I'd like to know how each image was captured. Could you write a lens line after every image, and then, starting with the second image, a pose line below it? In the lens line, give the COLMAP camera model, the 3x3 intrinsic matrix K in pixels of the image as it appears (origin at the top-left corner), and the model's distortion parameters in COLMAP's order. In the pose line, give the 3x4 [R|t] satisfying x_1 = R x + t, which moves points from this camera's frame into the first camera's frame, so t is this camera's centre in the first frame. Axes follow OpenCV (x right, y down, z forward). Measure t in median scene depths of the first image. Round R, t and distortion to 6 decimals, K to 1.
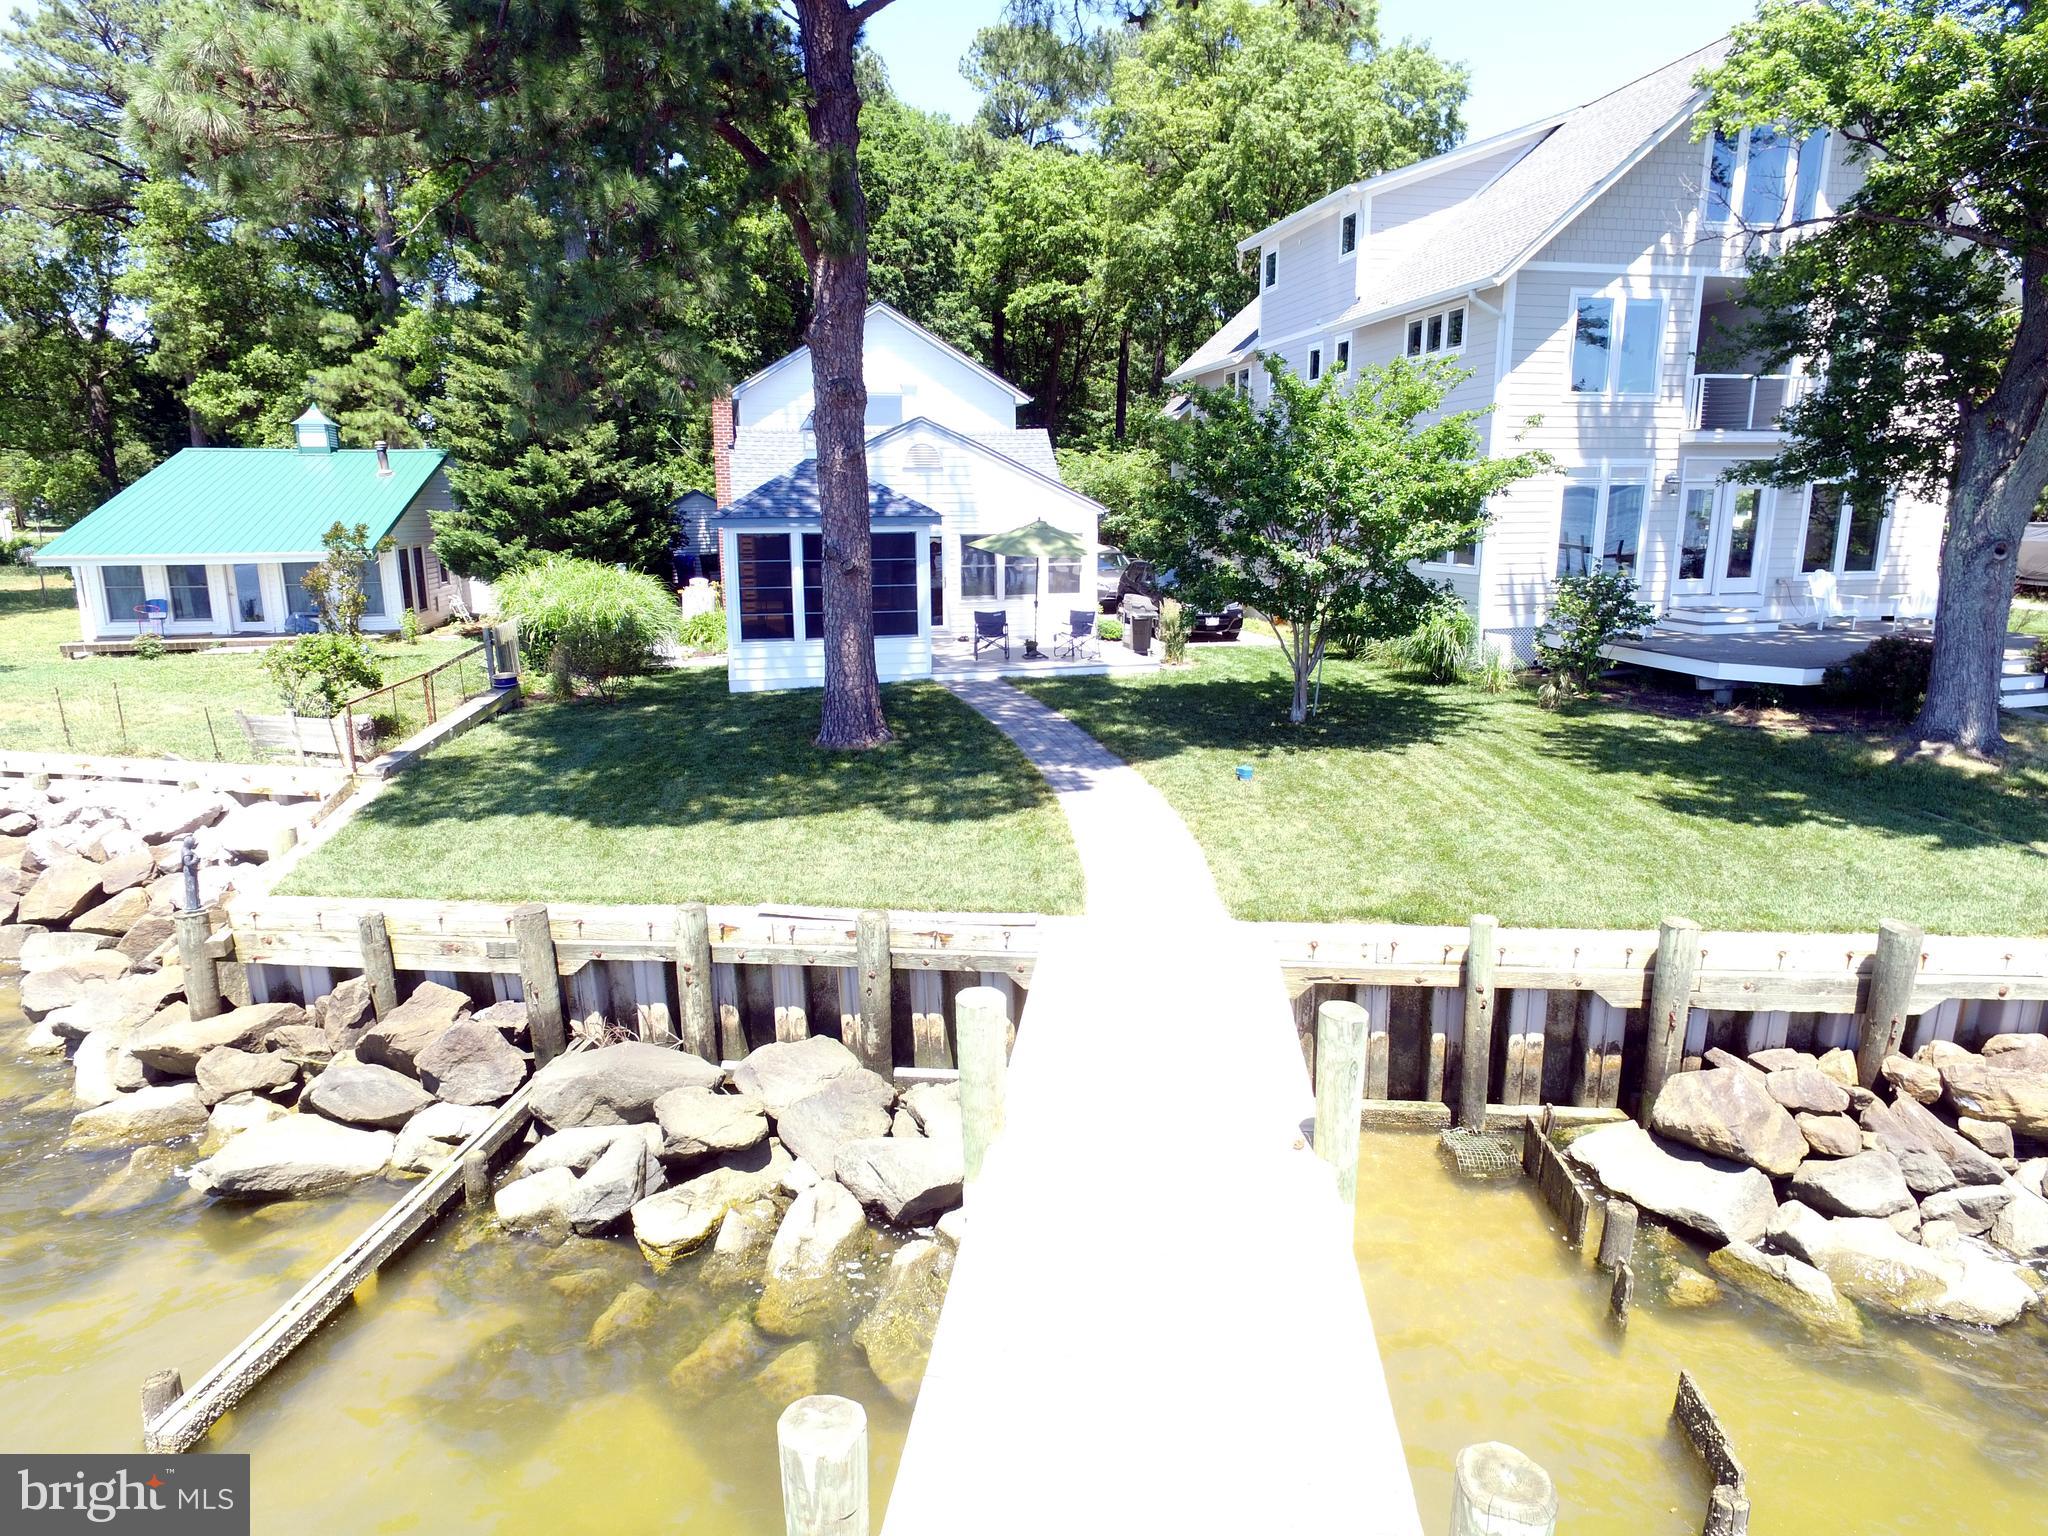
lens RADIAL K [[1198.9, 0, 1024.0], [0, 1198.9, 768.0], [0, 0, 1]] dist [-0.003984, 0.011585]
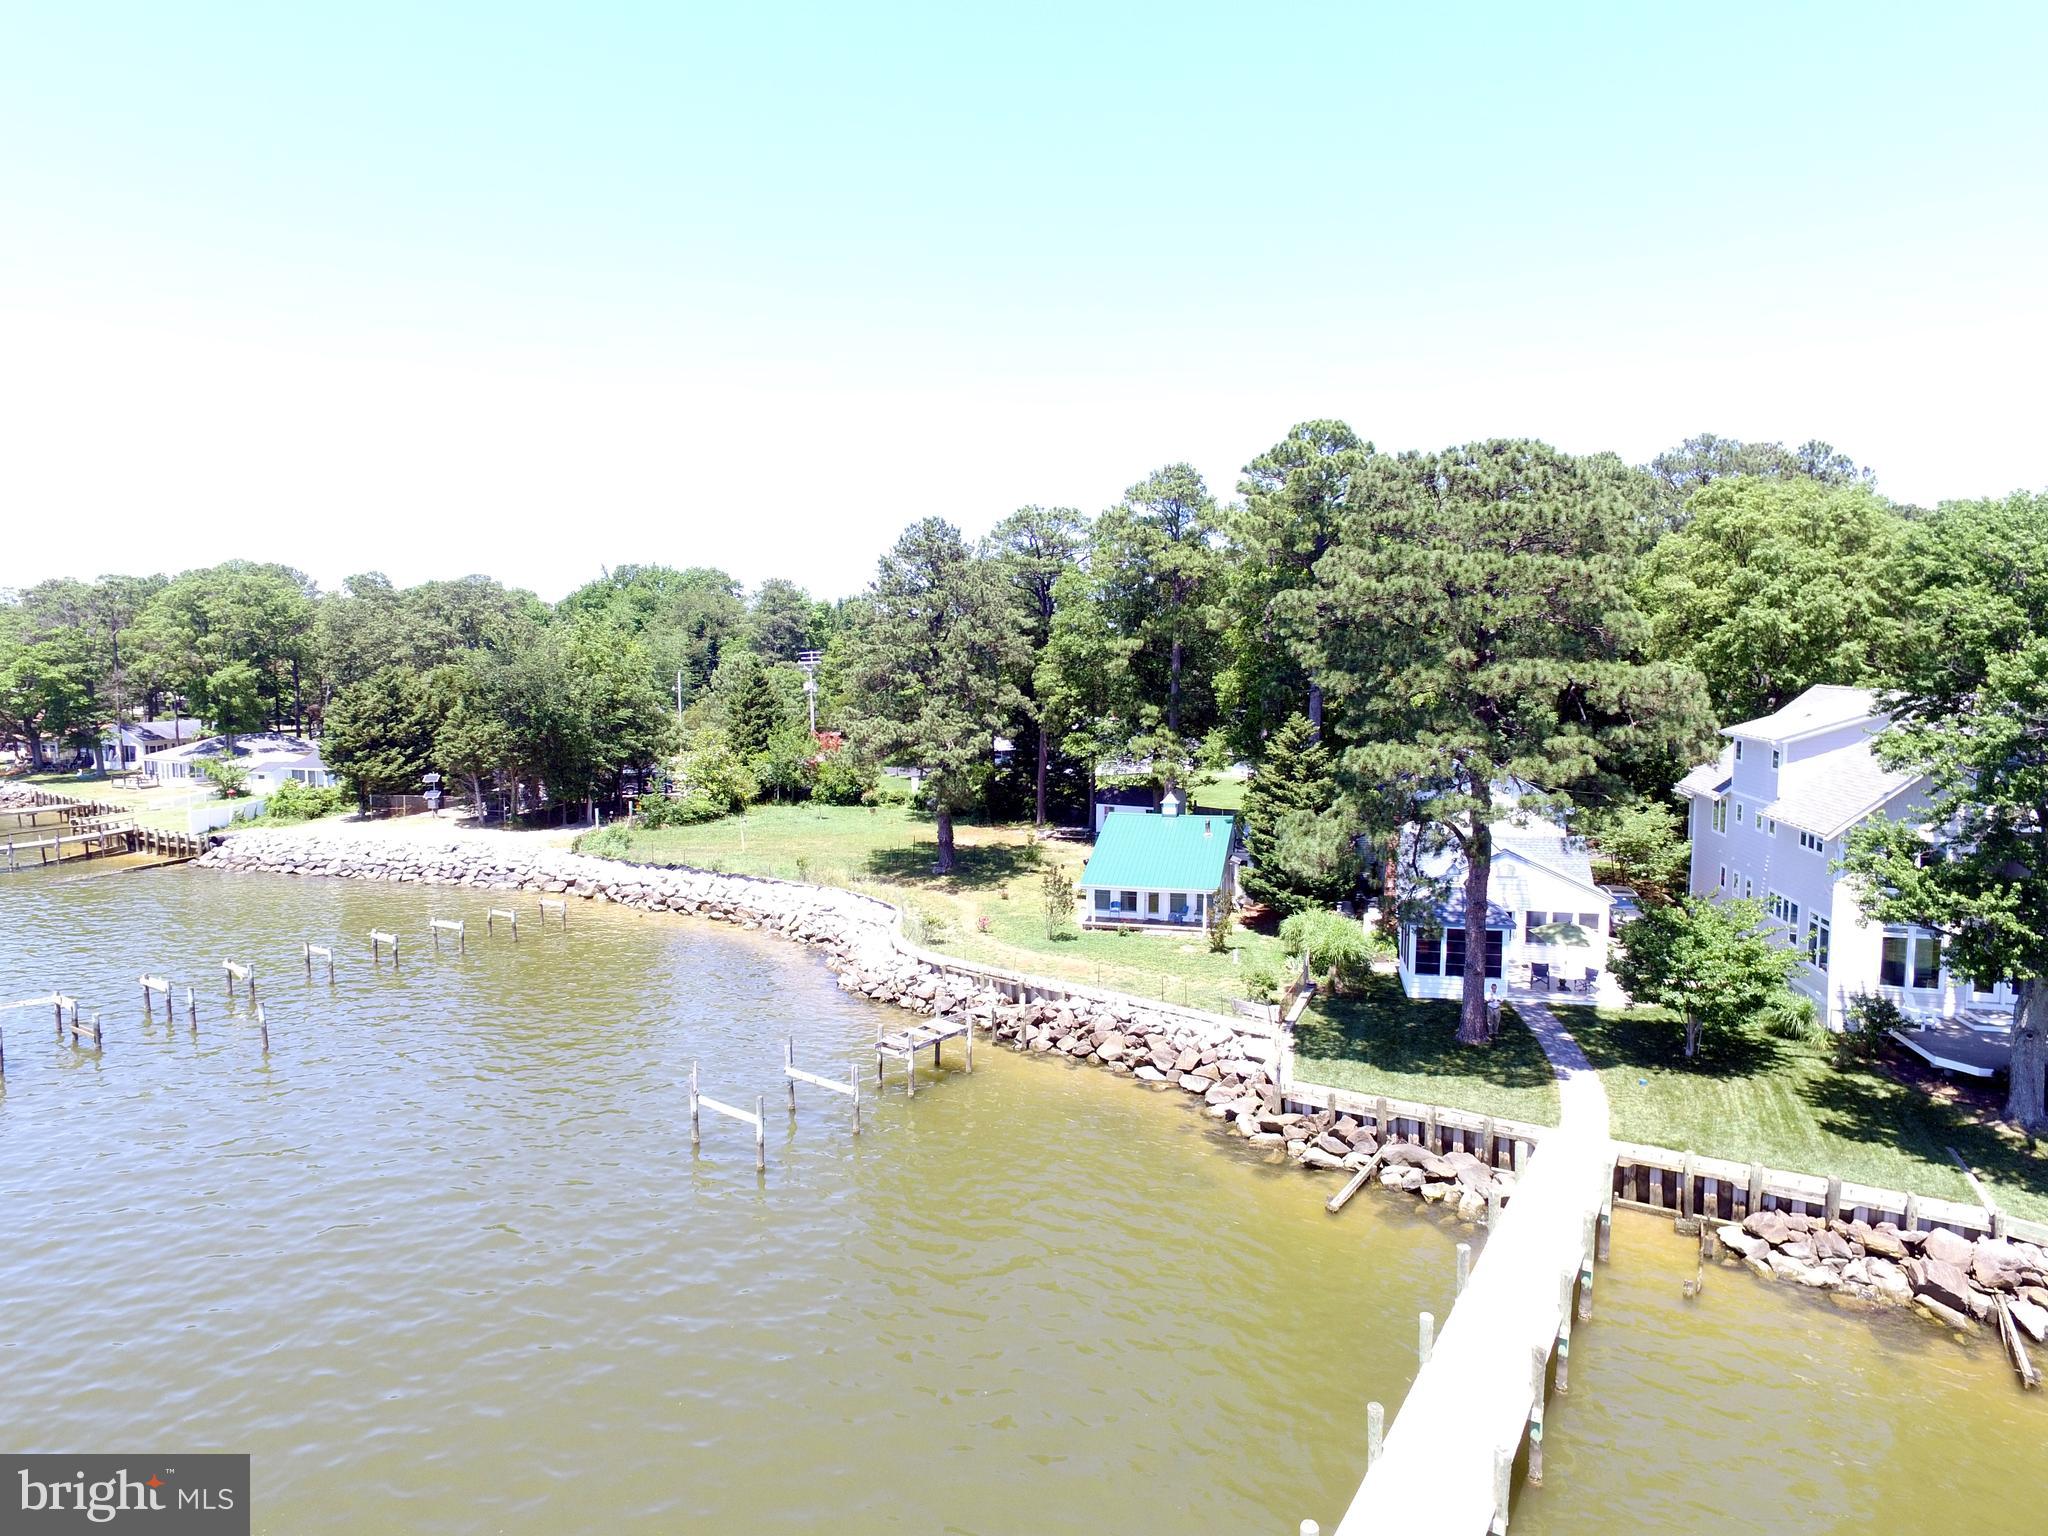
lens RADIAL K [[1198.9, 0, 1024.0], [0, 1198.9, 768.0], [0, 0, 1]] dist [-0.003984, 0.011585]
pose [[0.898678, 0.041795, -0.436613, 0.123609], [-0.096727, 0.989827, -0.104341, -0.354696], [0.427810, 0.136001, 0.893578, -2.563805]]
